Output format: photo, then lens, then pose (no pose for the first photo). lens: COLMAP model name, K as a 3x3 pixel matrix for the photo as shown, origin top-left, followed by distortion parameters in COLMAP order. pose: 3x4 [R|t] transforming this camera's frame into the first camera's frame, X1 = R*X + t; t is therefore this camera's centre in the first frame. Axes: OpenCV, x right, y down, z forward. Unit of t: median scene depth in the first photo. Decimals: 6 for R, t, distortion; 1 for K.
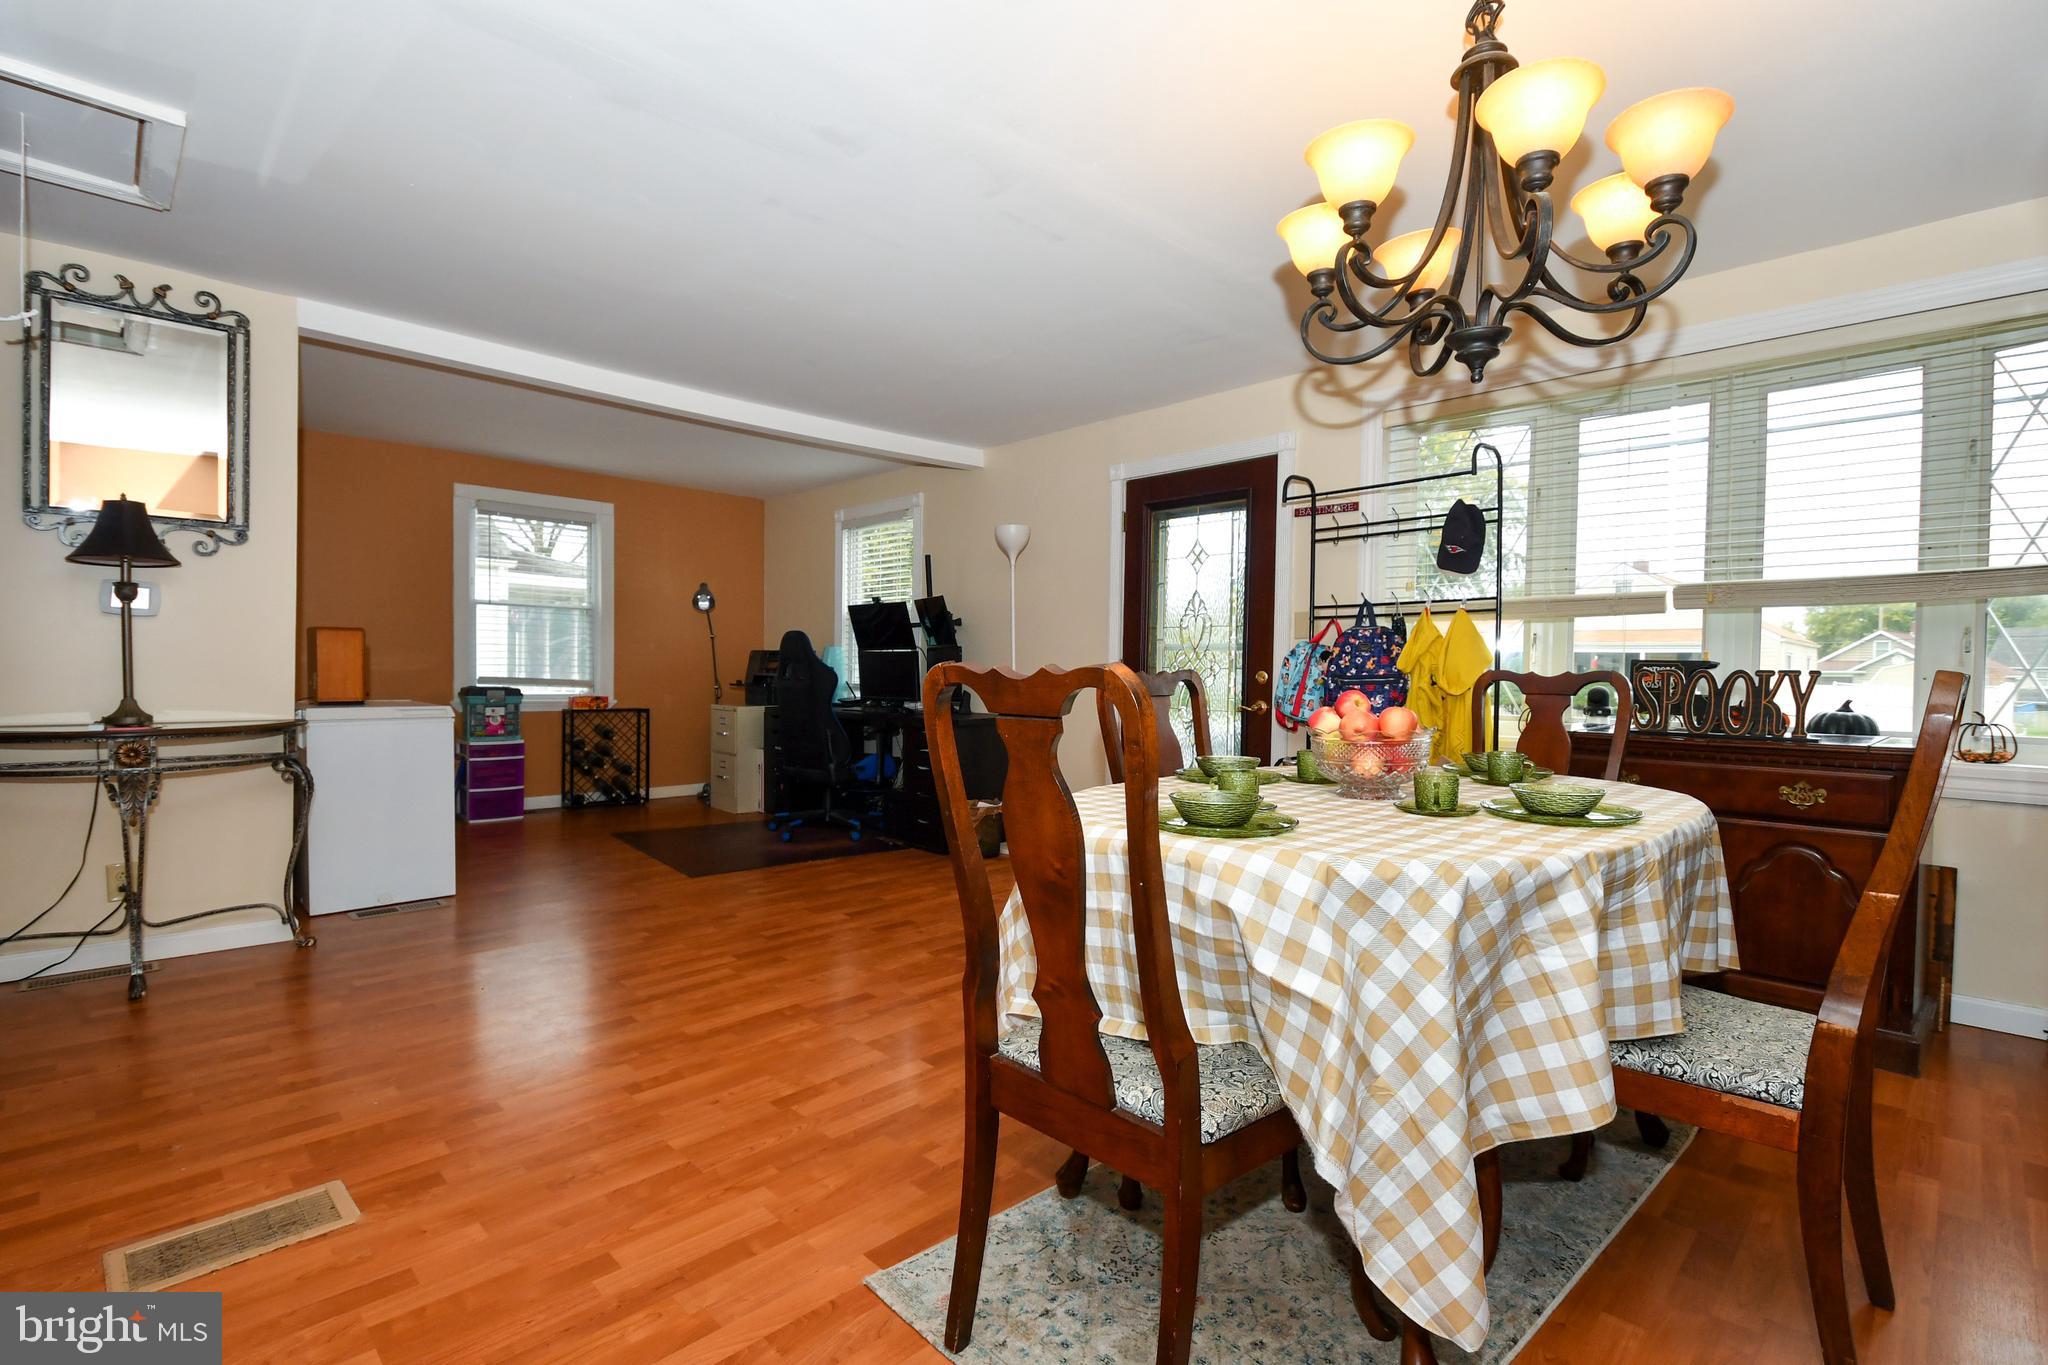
lens RADIAL K [[942.4, 0, 1022.8], [0, 942.4, 680.3], [0, 0, 1]] dist [0.013931, -0.003312]
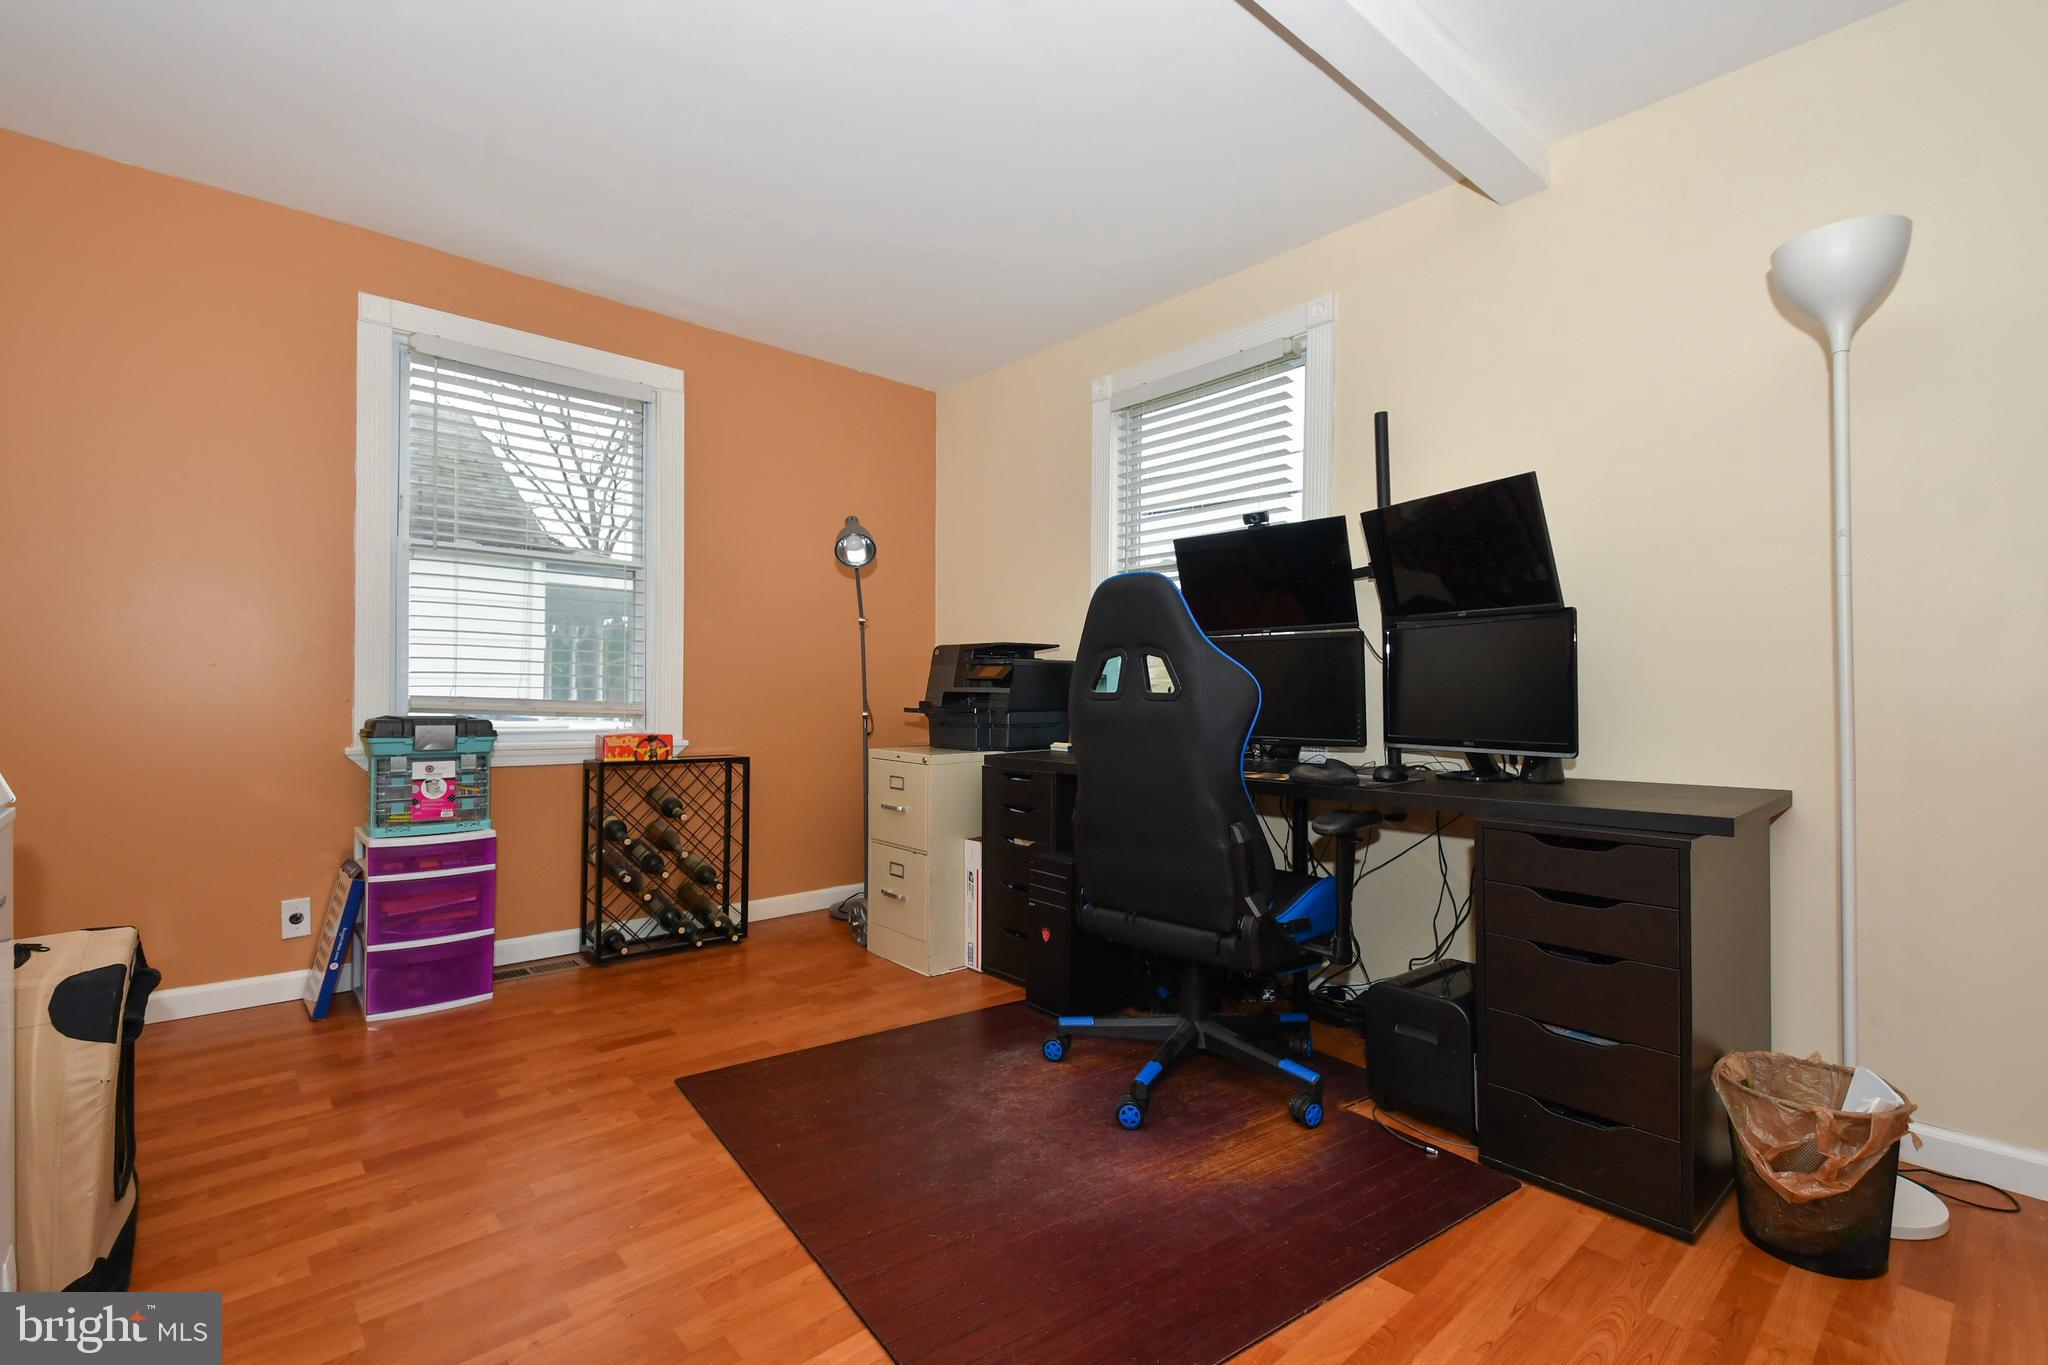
lens RADIAL K [[892.5, 0, 1023.5], [0, 892.5, 675.1], [0, 0, 1]] dist [0.023237, -0.011677]
pose [[0.998969, -0.006632, -0.044911, -0.228051], [0.005101, 0.999405, -0.034109, 0.002239], [0.045111, 0.033845, 0.998409, 0.526785]]
